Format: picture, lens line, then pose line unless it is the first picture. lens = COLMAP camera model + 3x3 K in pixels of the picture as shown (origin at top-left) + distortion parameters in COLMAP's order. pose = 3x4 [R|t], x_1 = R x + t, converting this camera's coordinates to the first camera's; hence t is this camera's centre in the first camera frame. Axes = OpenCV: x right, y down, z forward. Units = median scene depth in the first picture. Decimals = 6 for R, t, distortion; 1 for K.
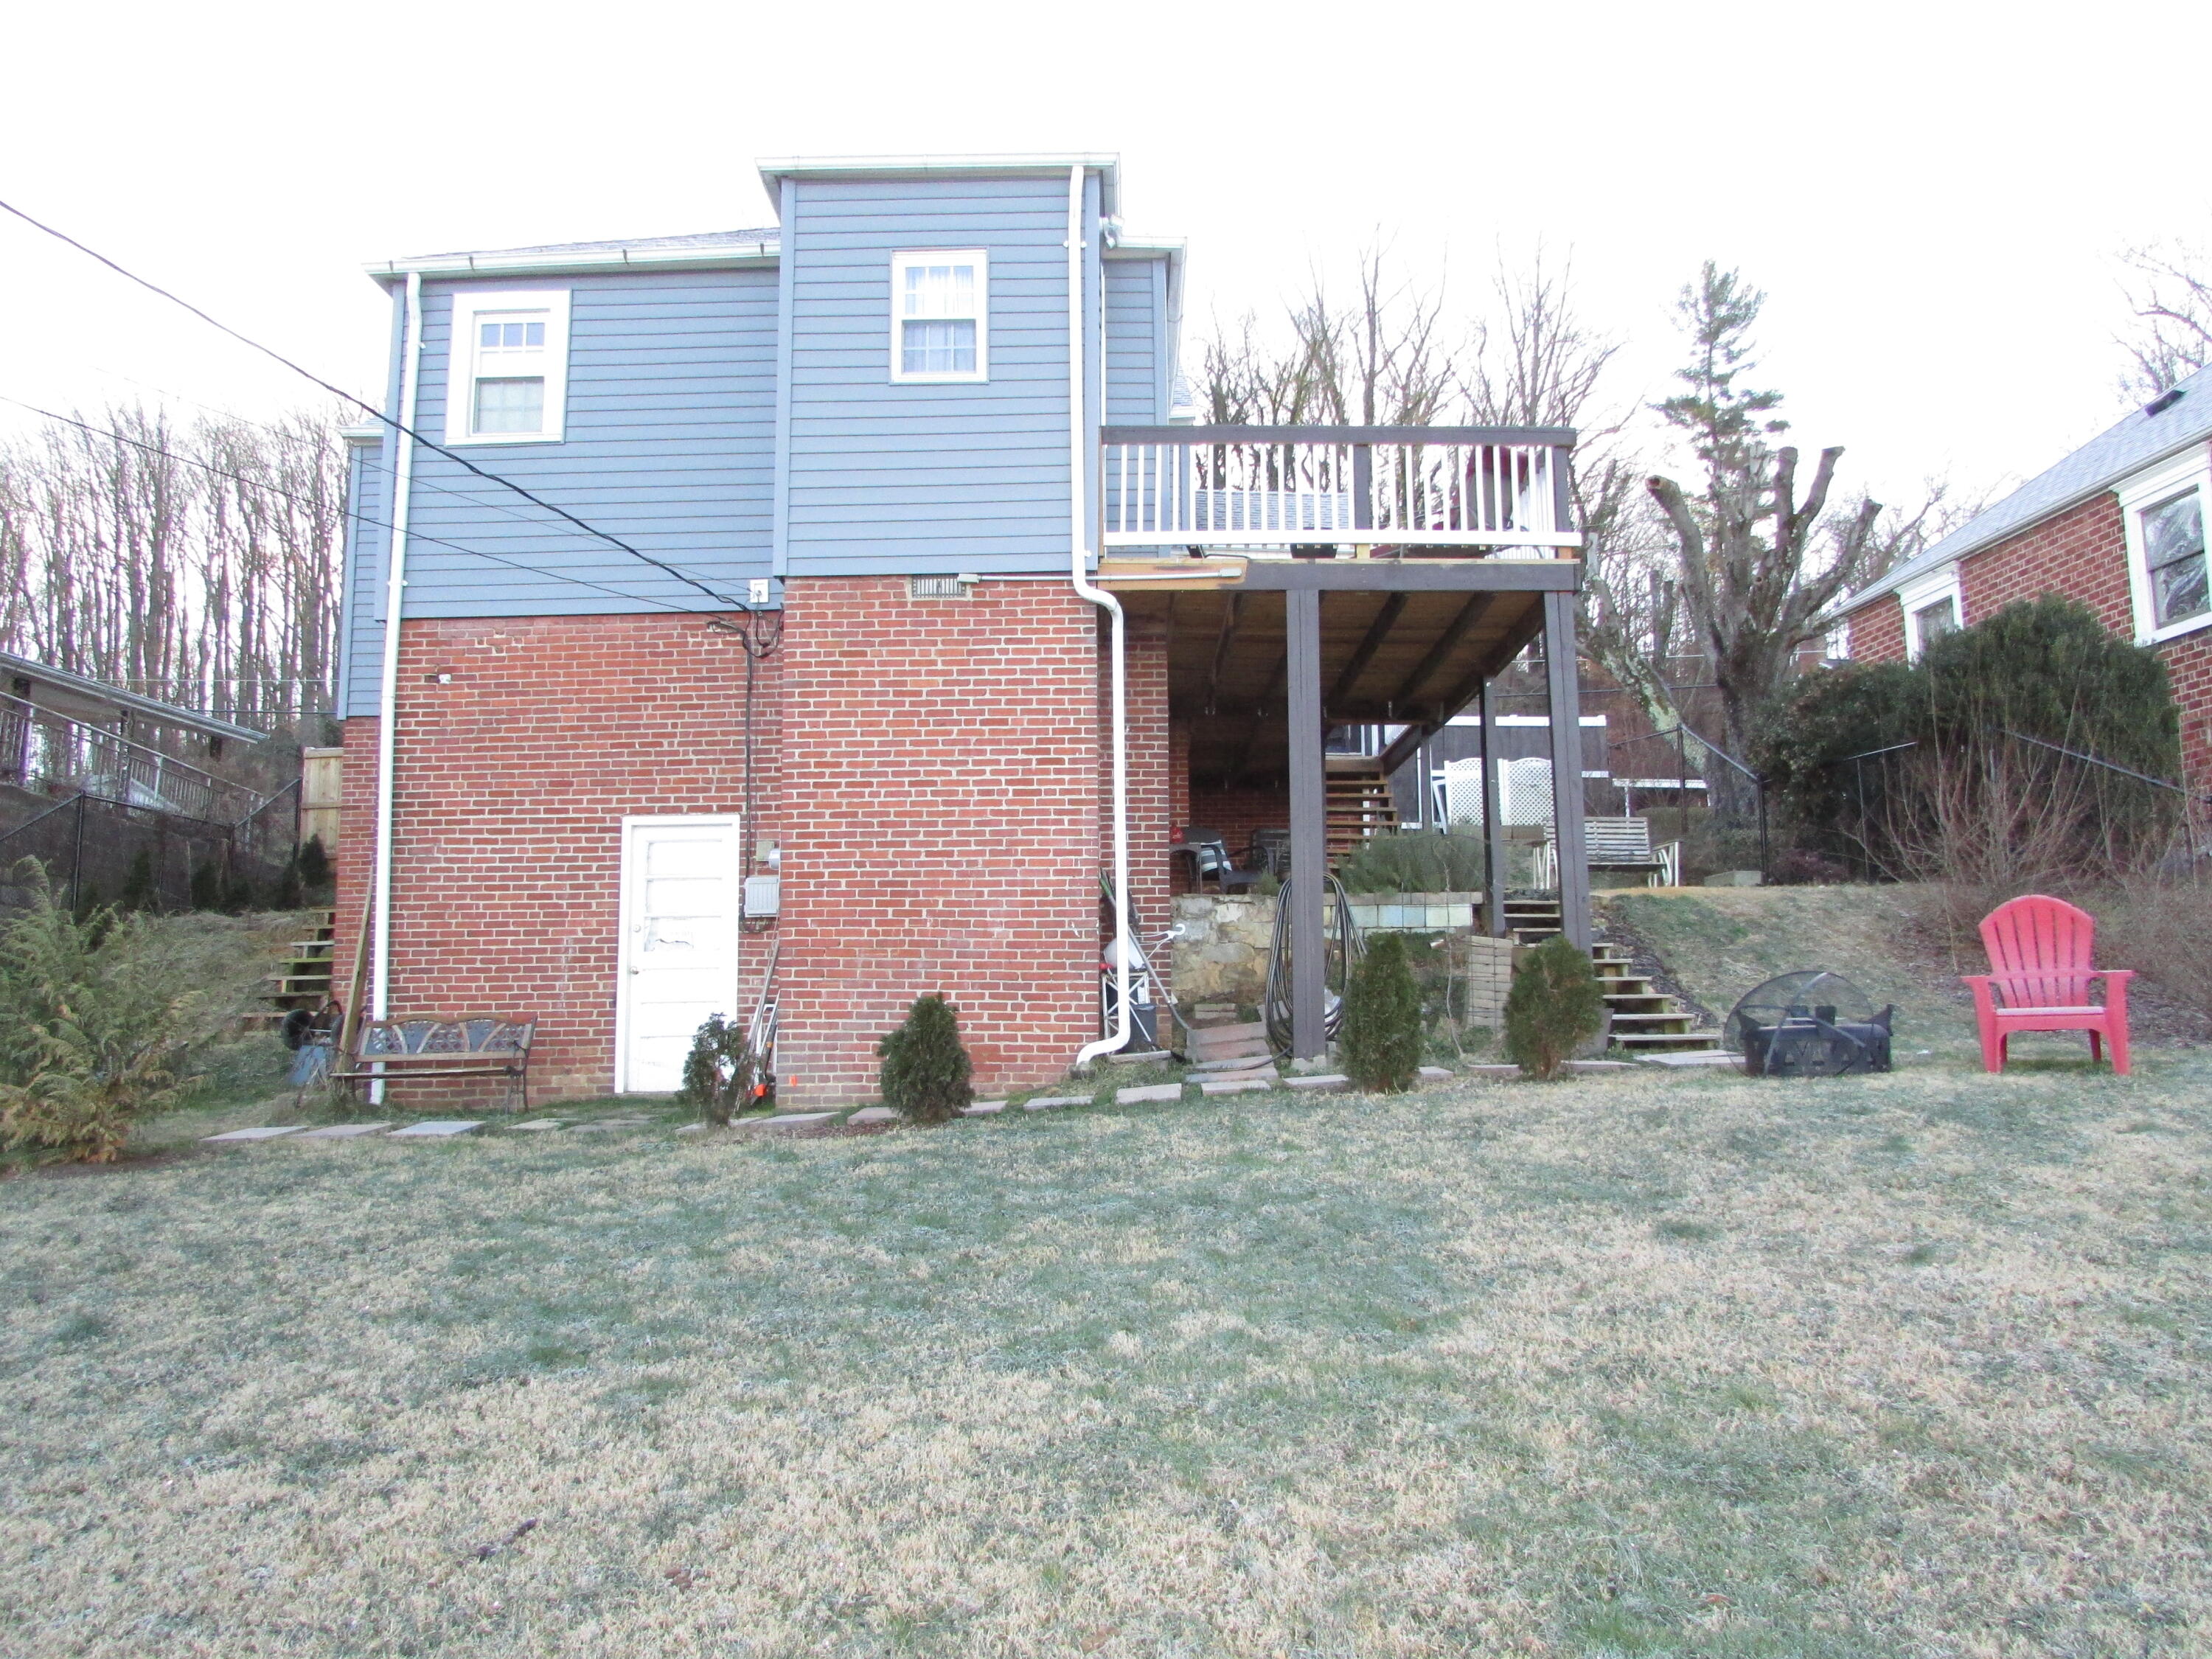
lens RADIAL K [[1592.8, 0, 1111.1], [0, 1592.8, 824.0], [0, 0, 1]] dist [-0.019281, -0.002242]
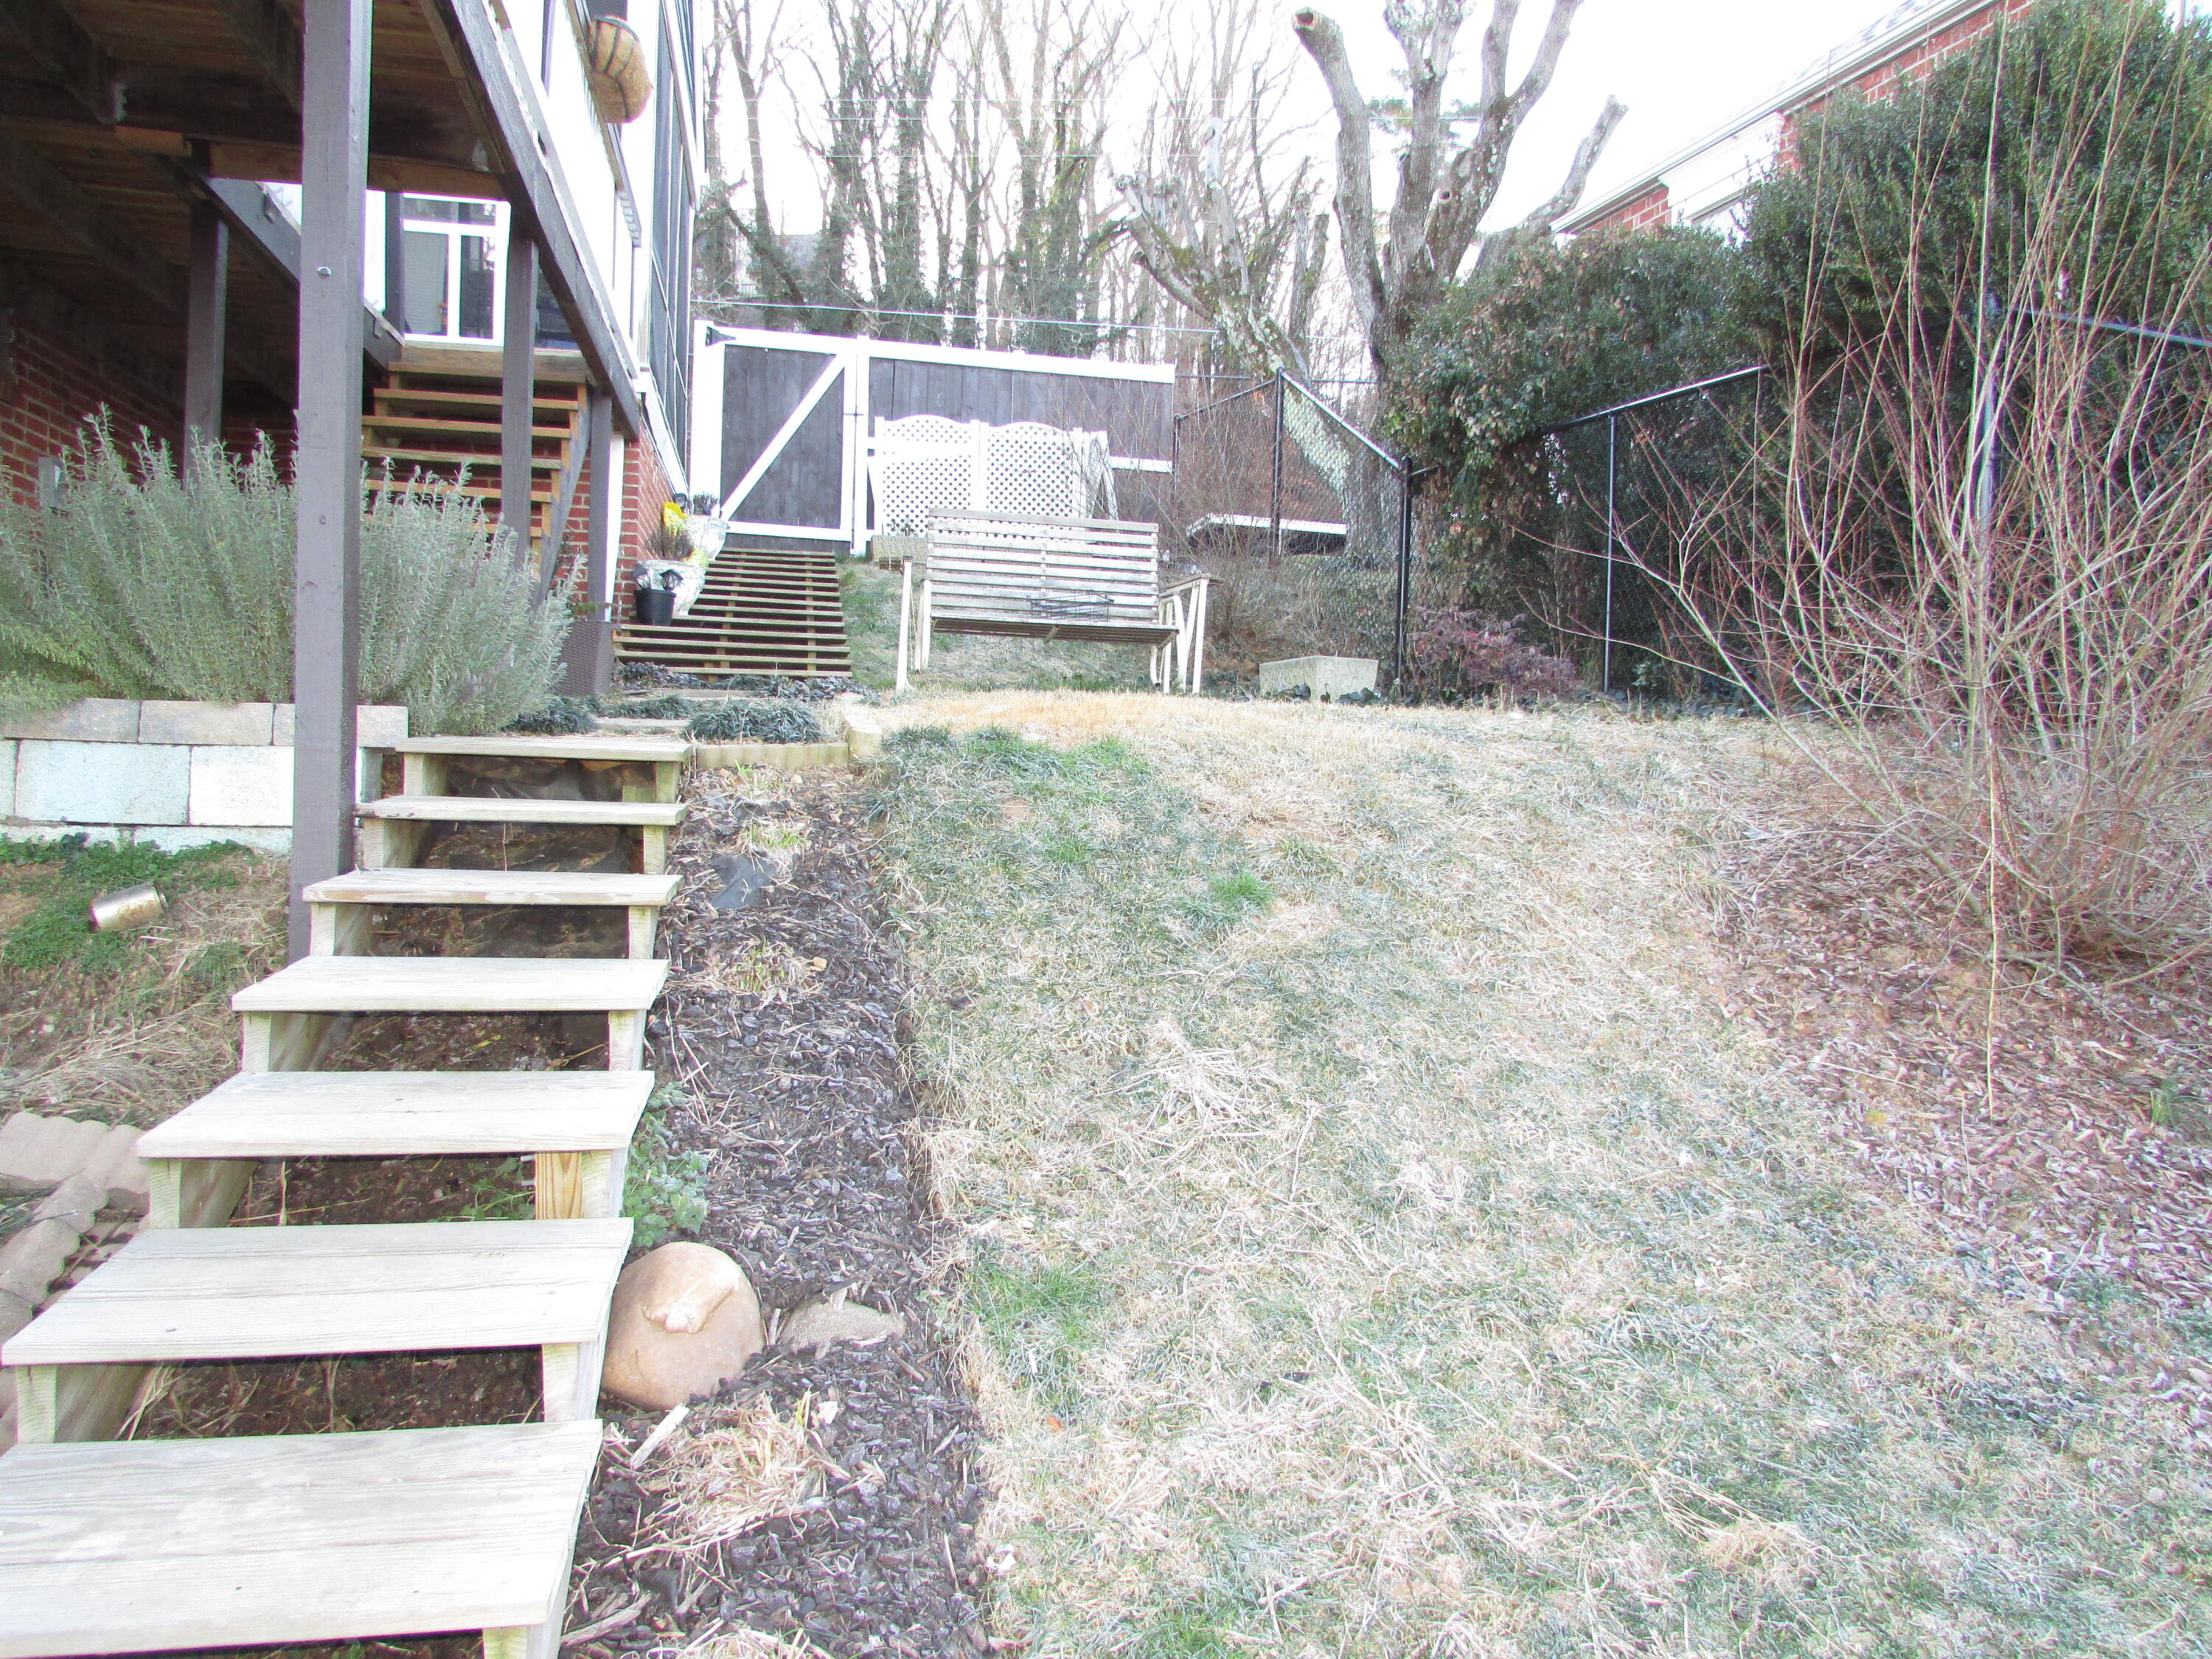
lens RADIAL K [[1592.8, 0, 1104.4], [0, 1592.8, 826.4], [0, 0, 1]] dist [-0.019281, -0.002242]
pose [[0.980314, 0.029472, 0.195235, 0.152444], [-0.061561, 0.985130, 0.160401, 0.005931], [-0.187604, -0.169262, 0.967551, 0.354408]]
